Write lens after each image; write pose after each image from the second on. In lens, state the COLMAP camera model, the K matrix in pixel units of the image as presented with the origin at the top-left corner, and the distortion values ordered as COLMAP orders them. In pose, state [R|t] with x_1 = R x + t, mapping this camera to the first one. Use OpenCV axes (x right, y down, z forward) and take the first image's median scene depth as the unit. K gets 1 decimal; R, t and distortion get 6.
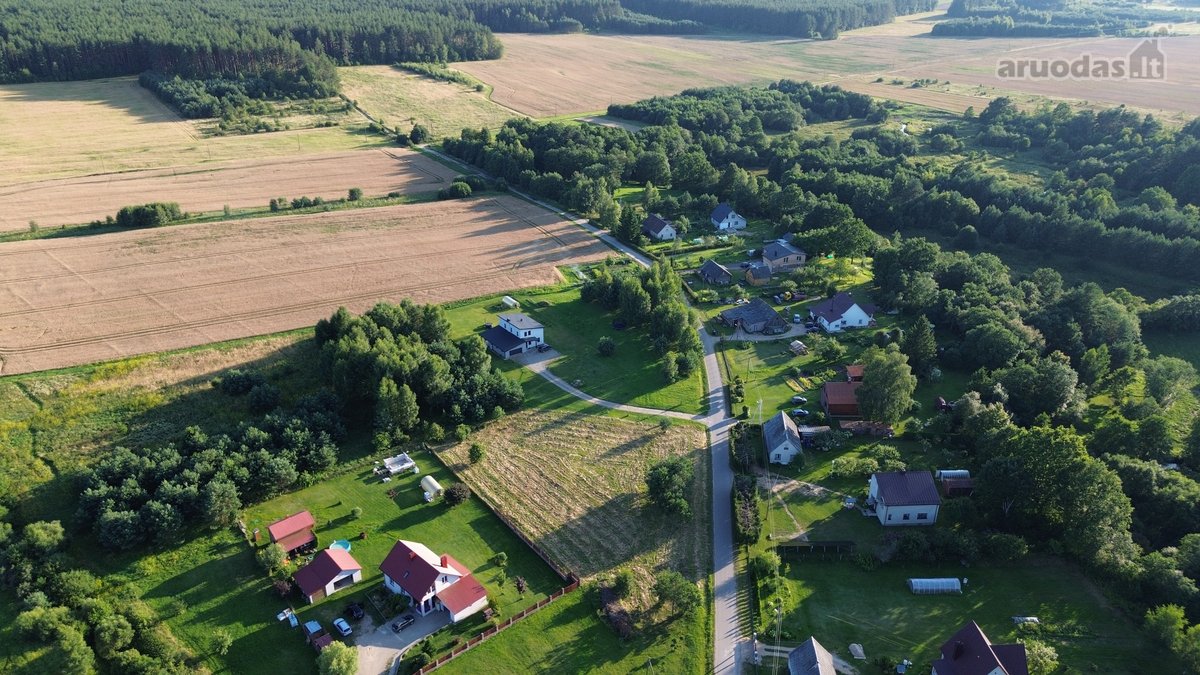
lens RADIAL K [[848.7, 0, 600.0], [0, 848.7, 337.5], [0, 0, 1]] dist [0.072318, -0.072859]
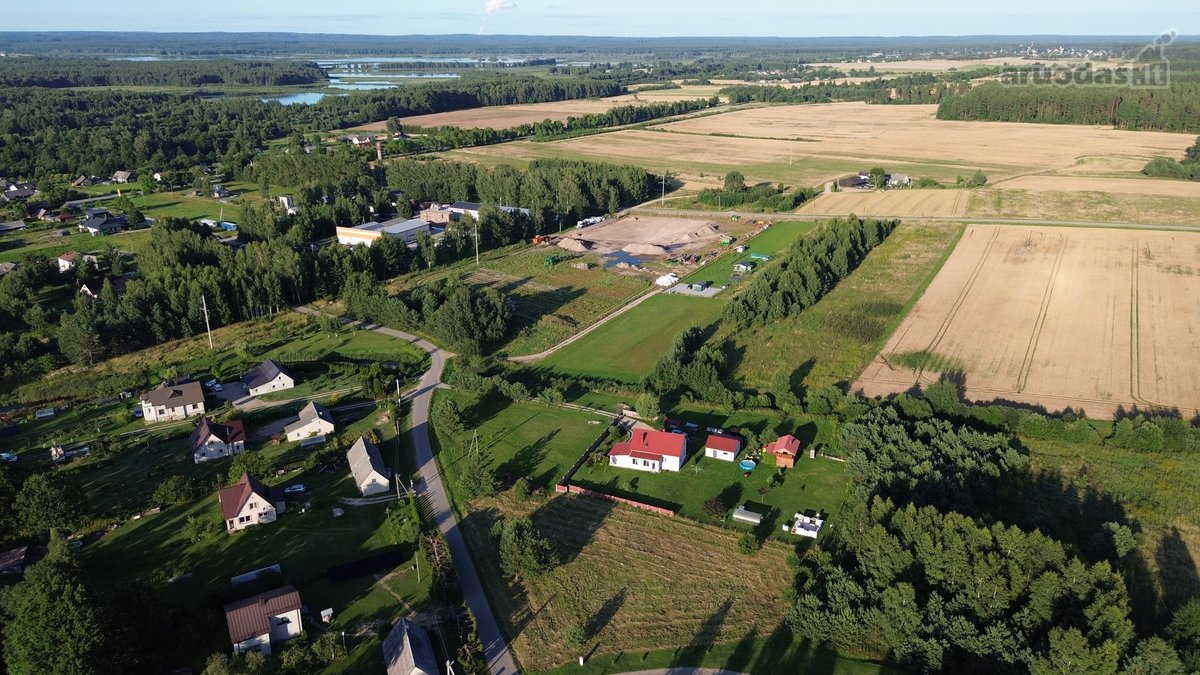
lens RADIAL K [[848.7, 0, 600.0], [0, 848.7, 337.5], [0, 0, 1]] dist [0.072318, -0.072859]
pose [[-0.894958, 0.151618, -0.419597, 0.190446], [-0.185252, 0.729291, 0.658647, -0.330315], [0.405871, 0.667193, -0.624598, 0.764348]]
